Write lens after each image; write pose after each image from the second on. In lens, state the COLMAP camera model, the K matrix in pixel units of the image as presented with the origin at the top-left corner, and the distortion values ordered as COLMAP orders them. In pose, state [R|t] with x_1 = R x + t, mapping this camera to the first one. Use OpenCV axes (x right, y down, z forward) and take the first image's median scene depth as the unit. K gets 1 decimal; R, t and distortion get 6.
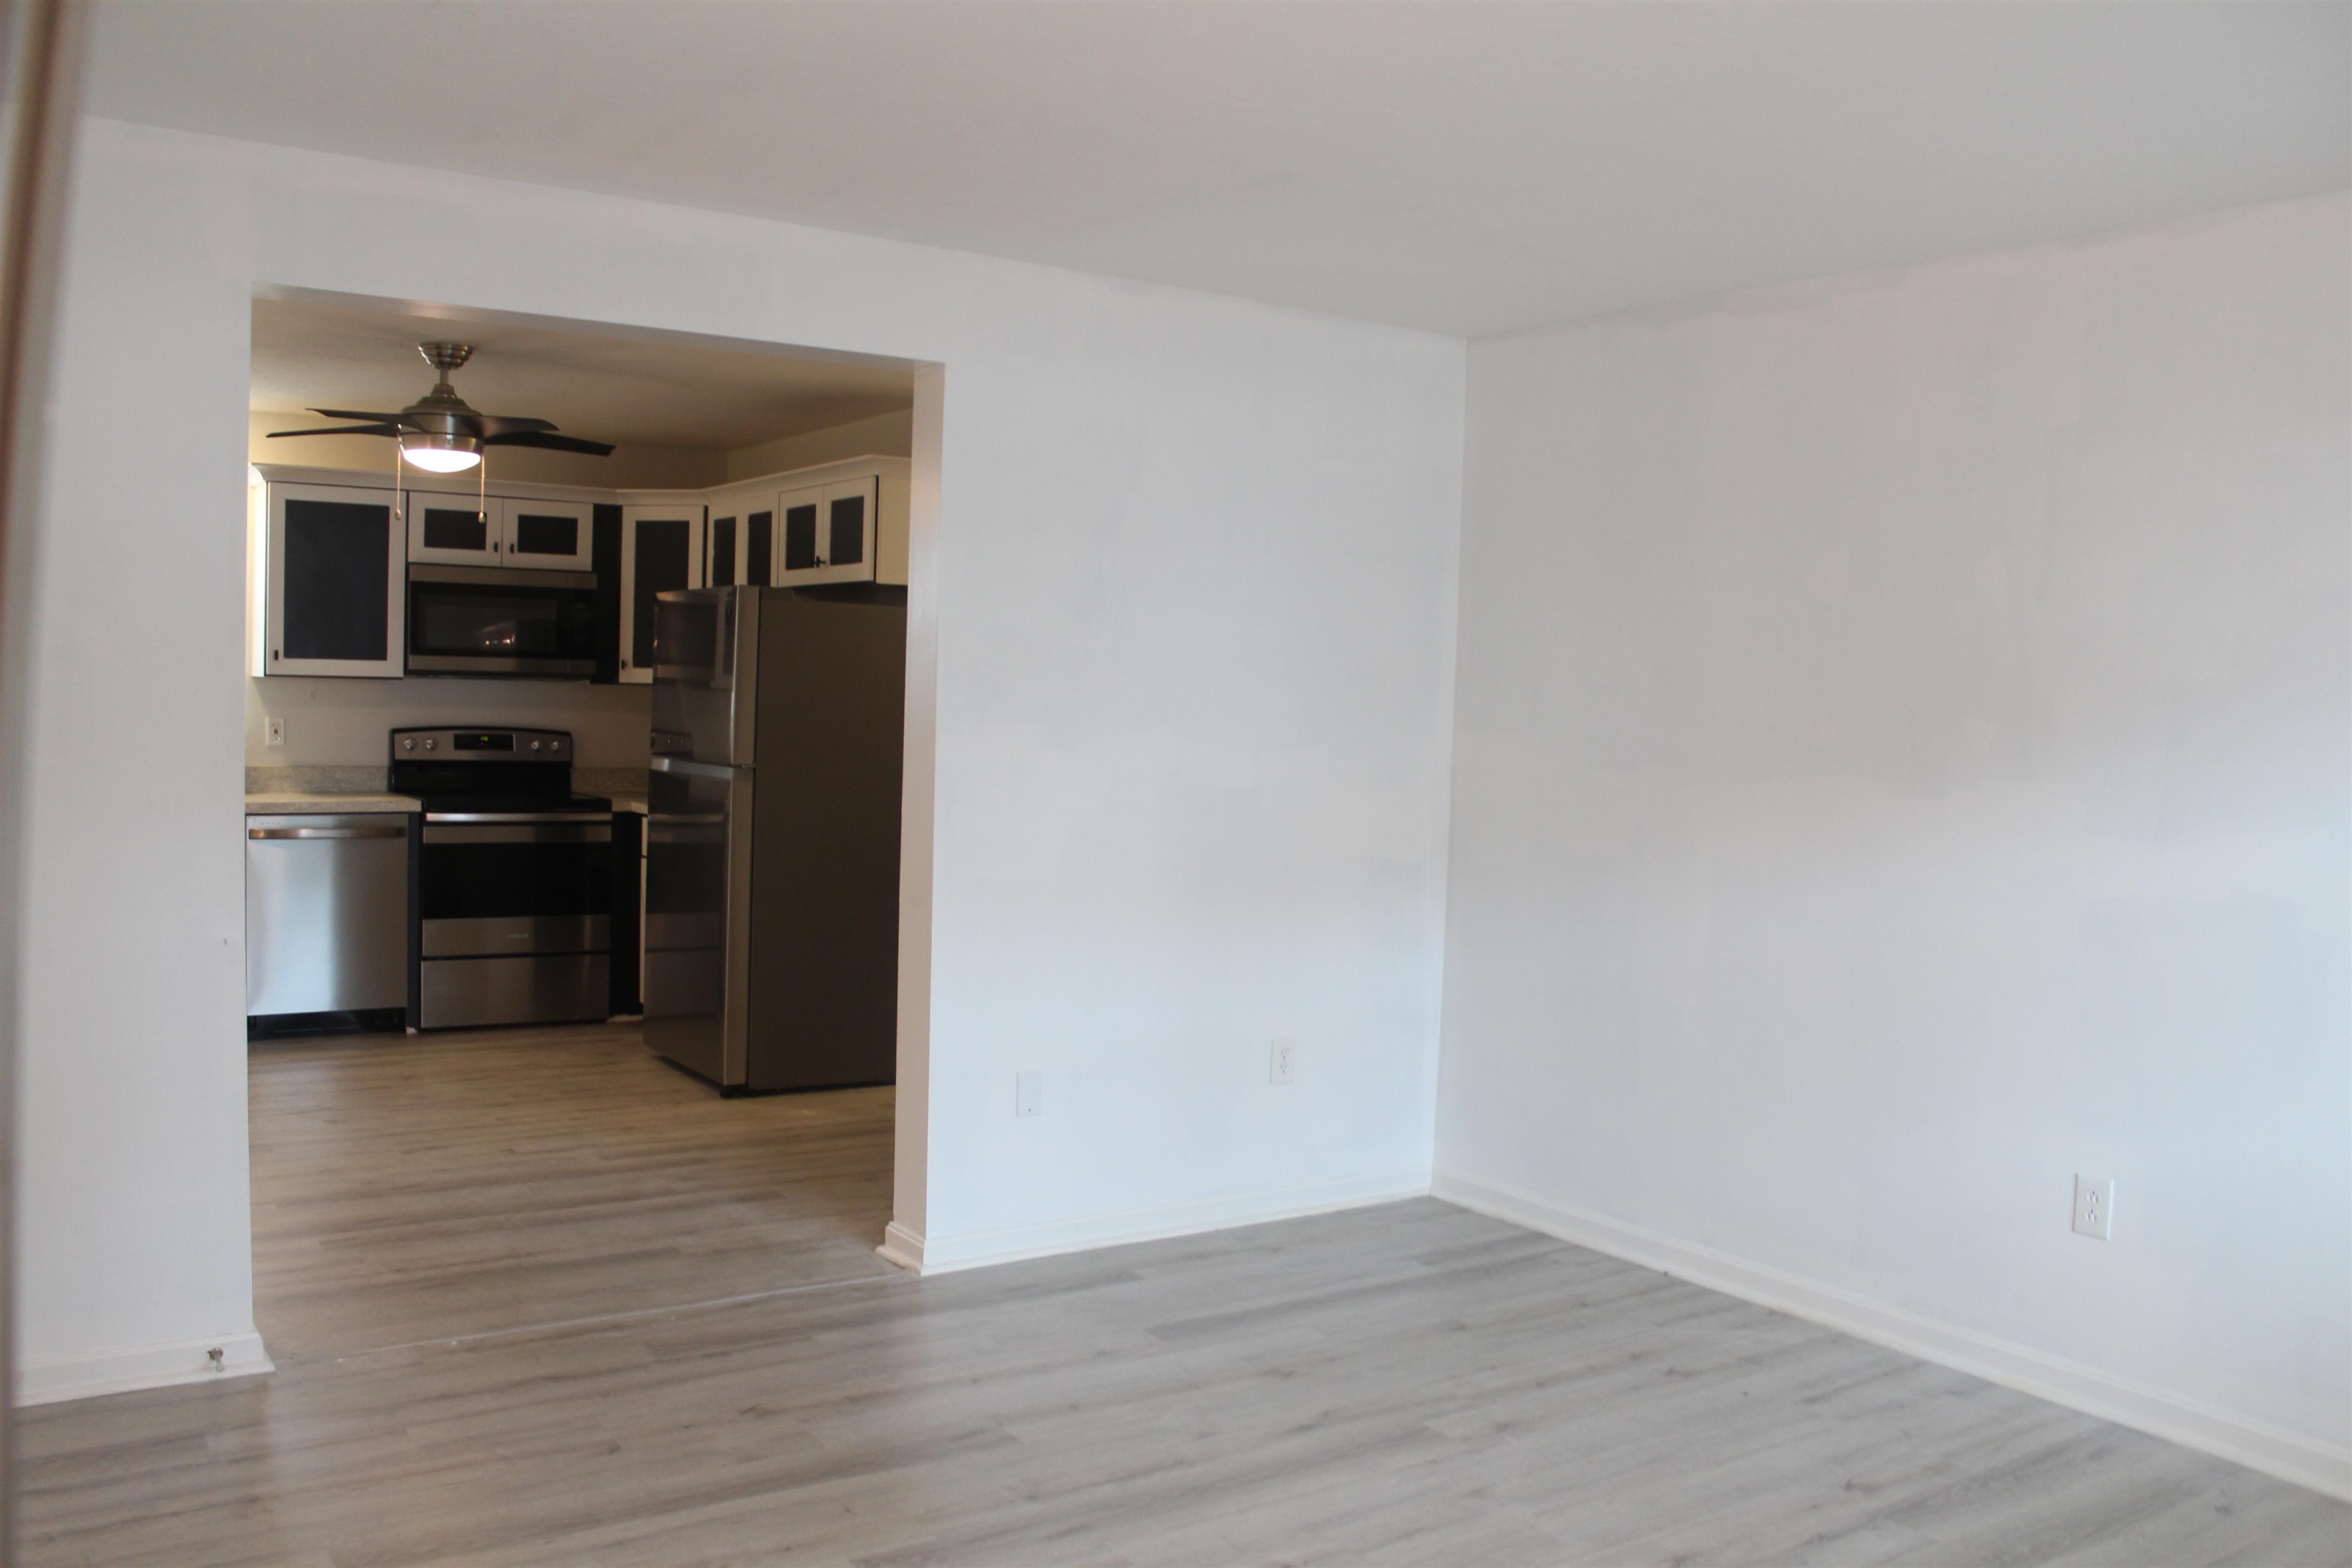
lens RADIAL K [[1943.6, 0, 1174.3], [0, 1943.6, 810.4], [0, 0, 1]] dist [-0.171124, 0.150214]
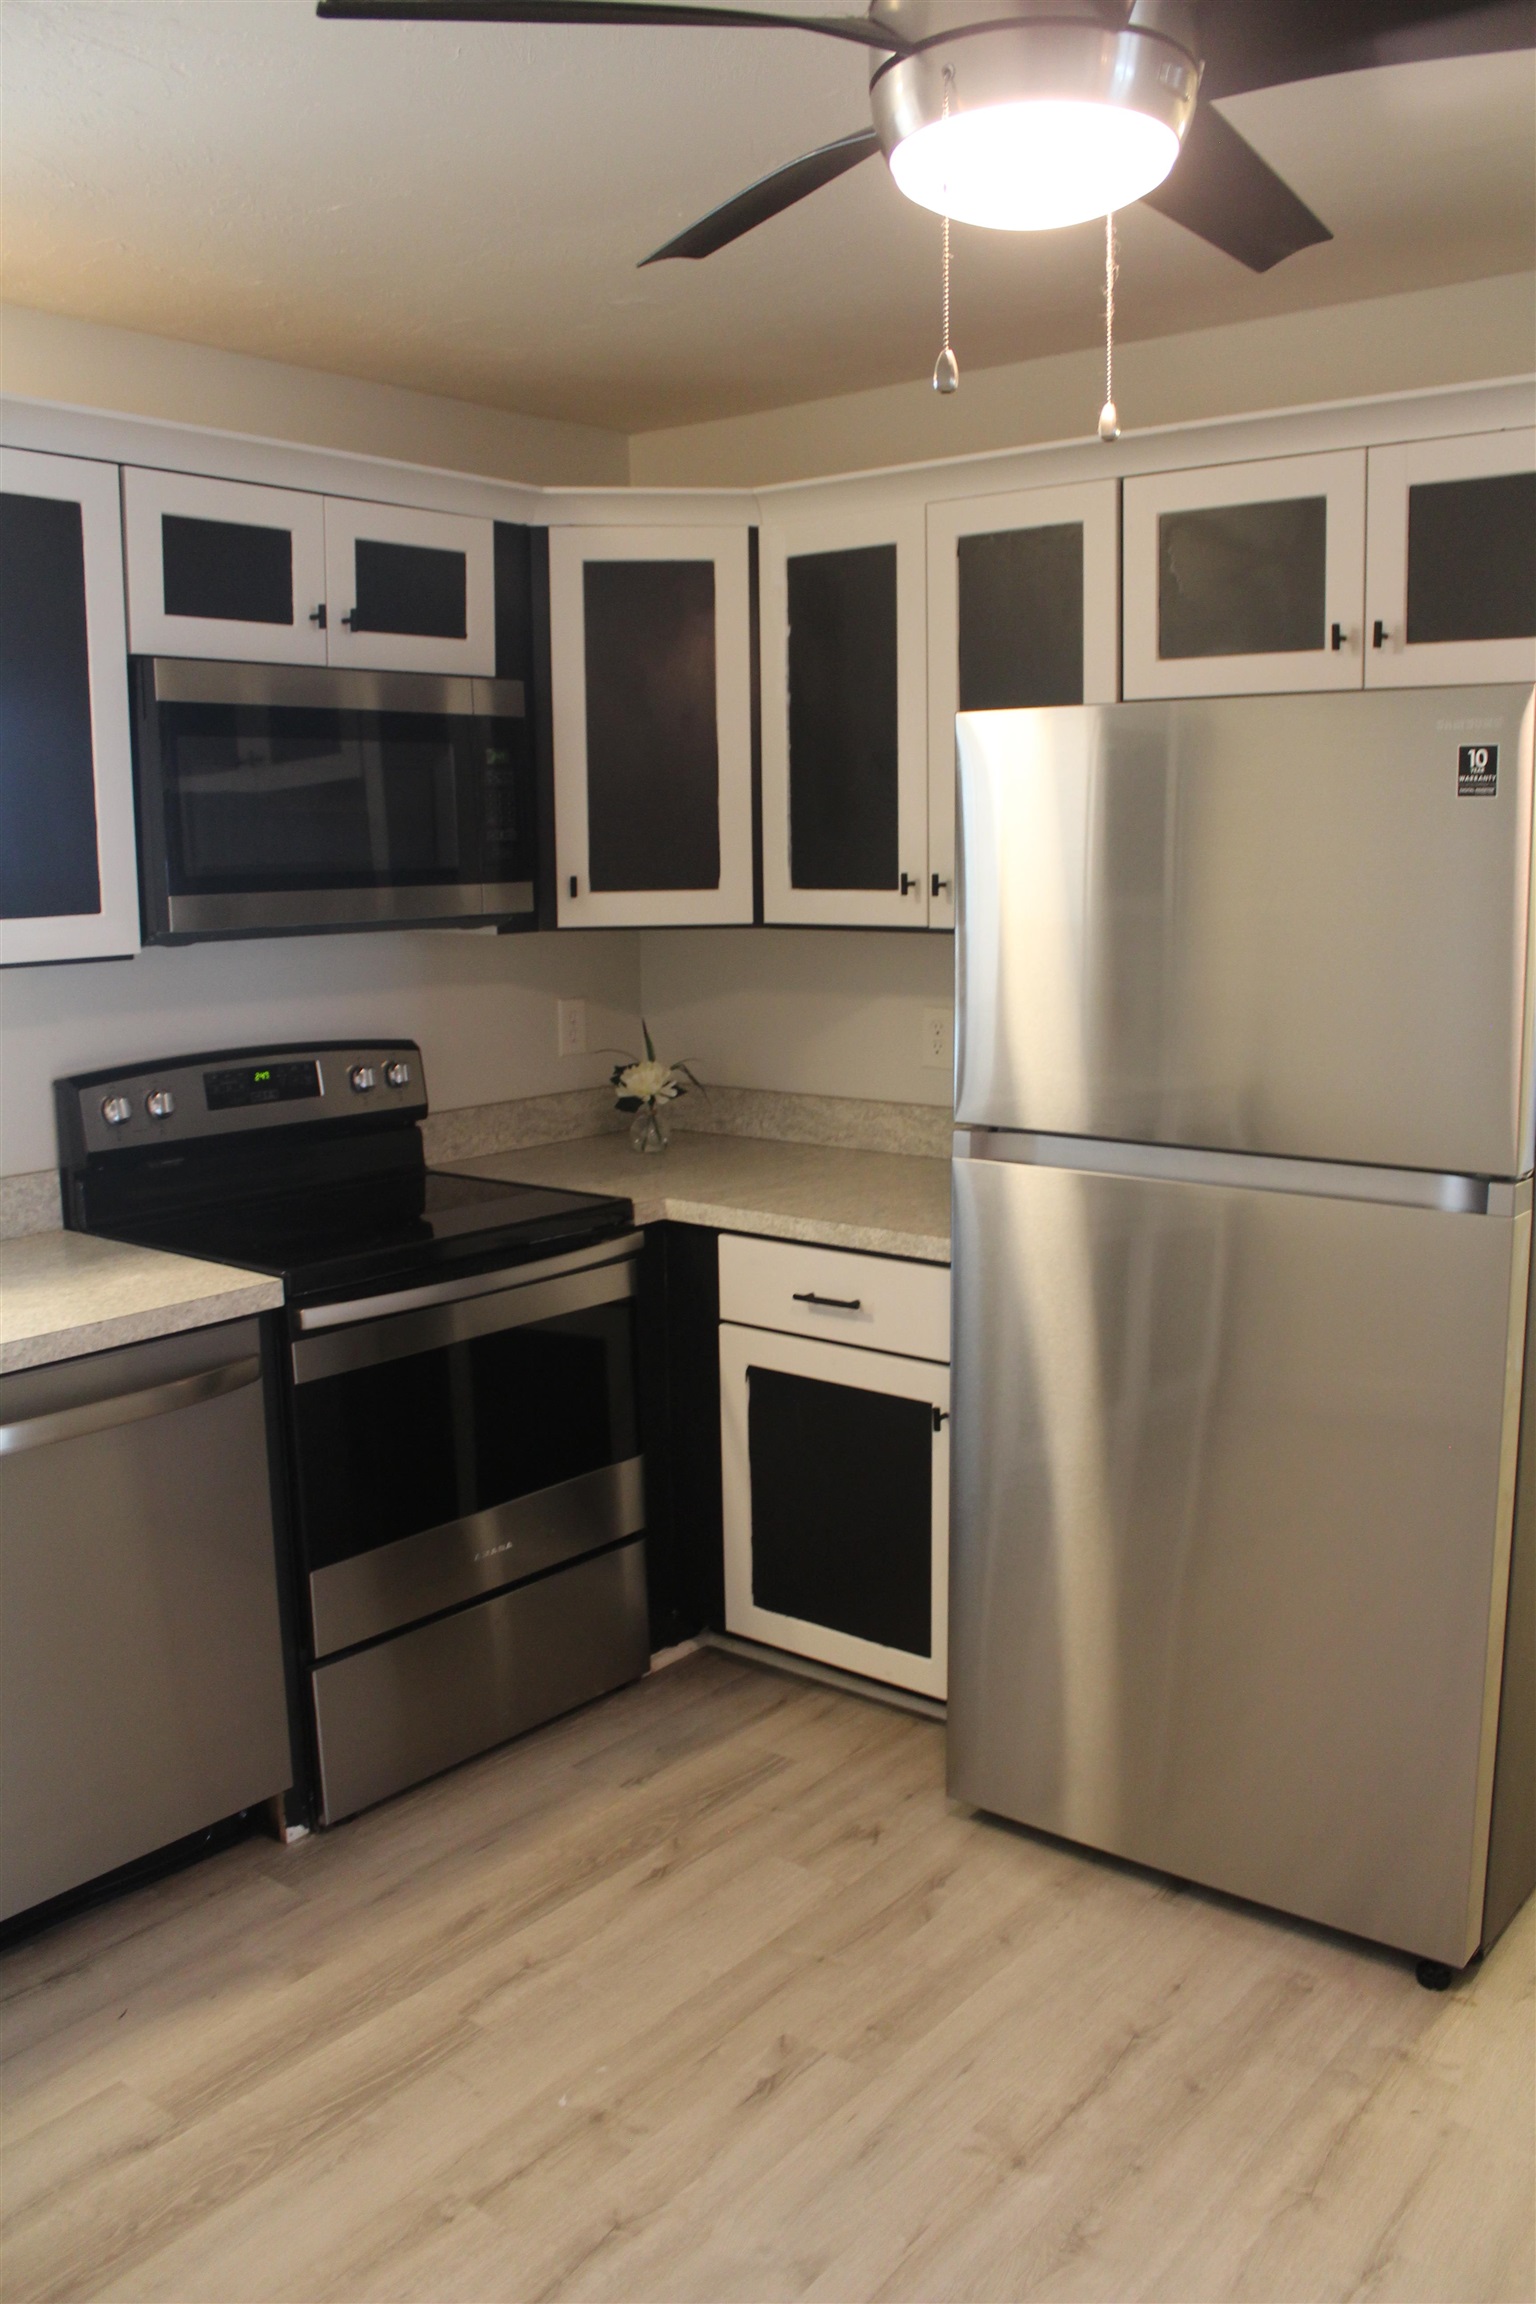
lens RADIAL K [[1903.9, 0, 787.1], [0, 1903.9, 1153.9], [0, 0, 1]] dist [-0.171124, 0.150214]
pose [[0.954375, -0.089896, 0.284758, -0.395216], [0.058944, 0.991560, 0.115476, -0.066209], [-0.292736, -0.093423, 0.951619, 0.595582]]
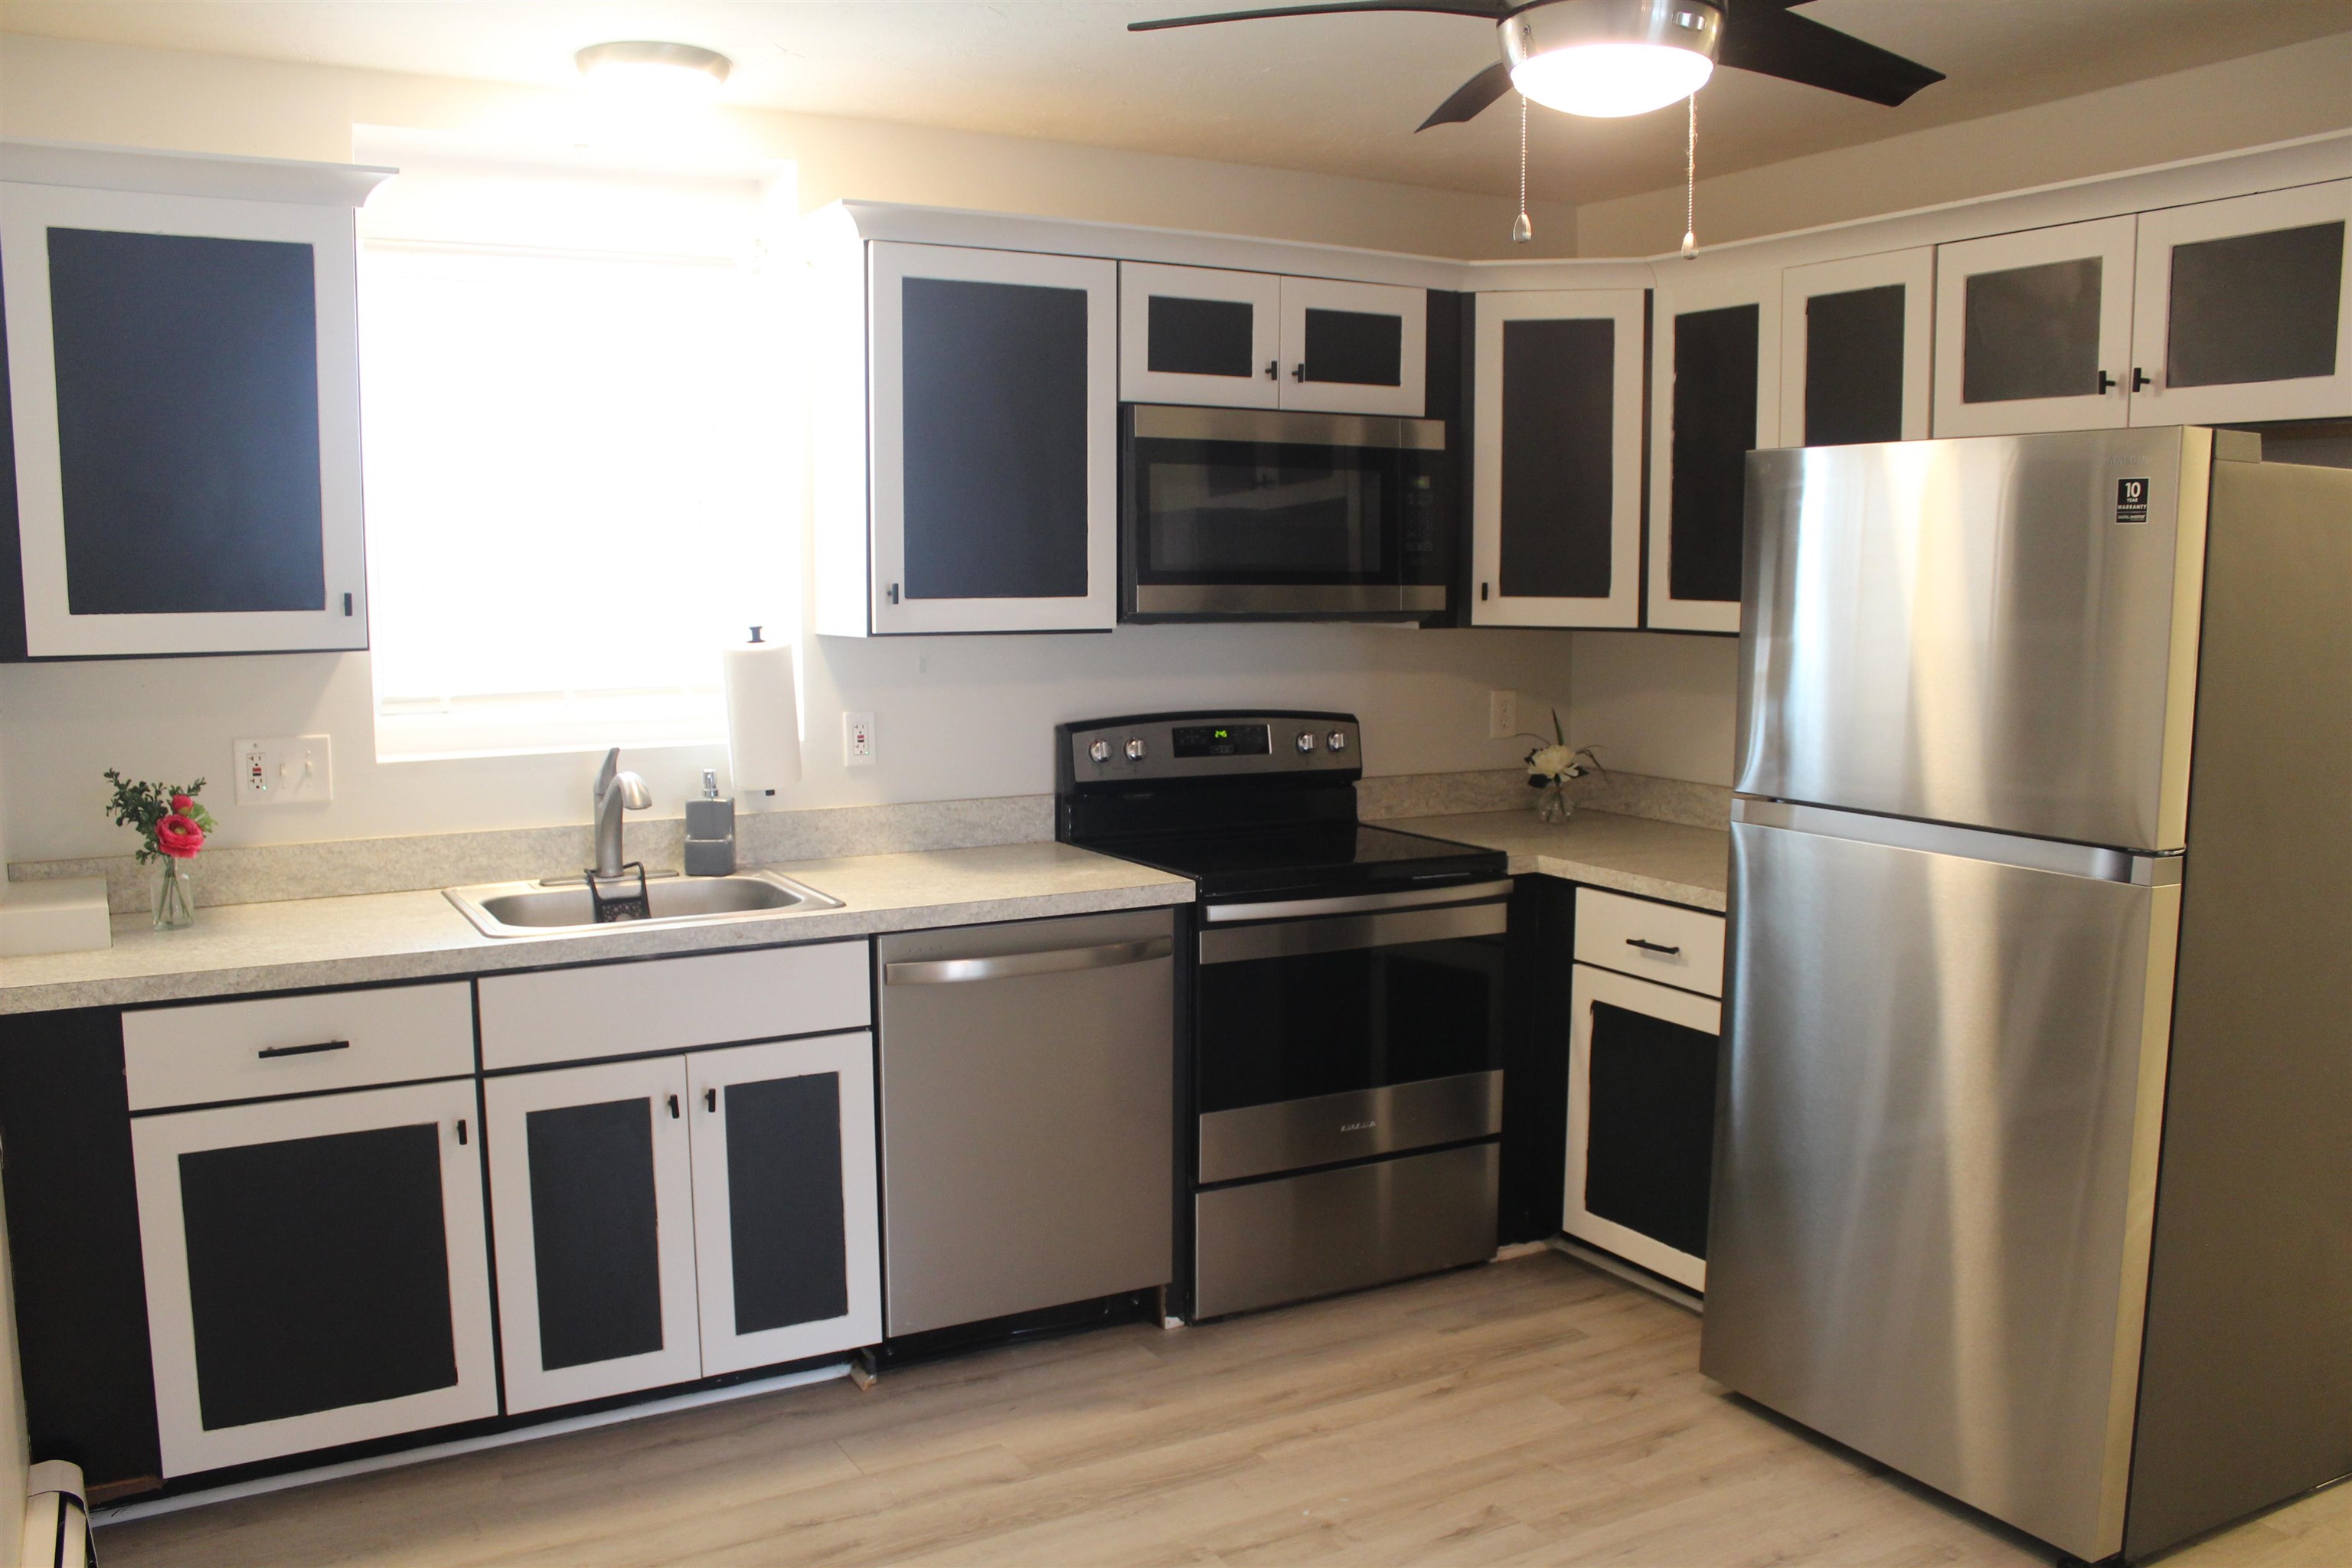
lens RADIAL K [[1943.6, 0, 1174.3], [0, 1943.6, 810.4], [0, 0, 1]] dist [-0.171124, 0.150214]
pose [[0.995670, -0.016710, -0.091442, -0.346365], [0.022575, 0.997727, 0.063484, -0.054515], [0.090174, -0.065274, 0.993785, 0.482209]]
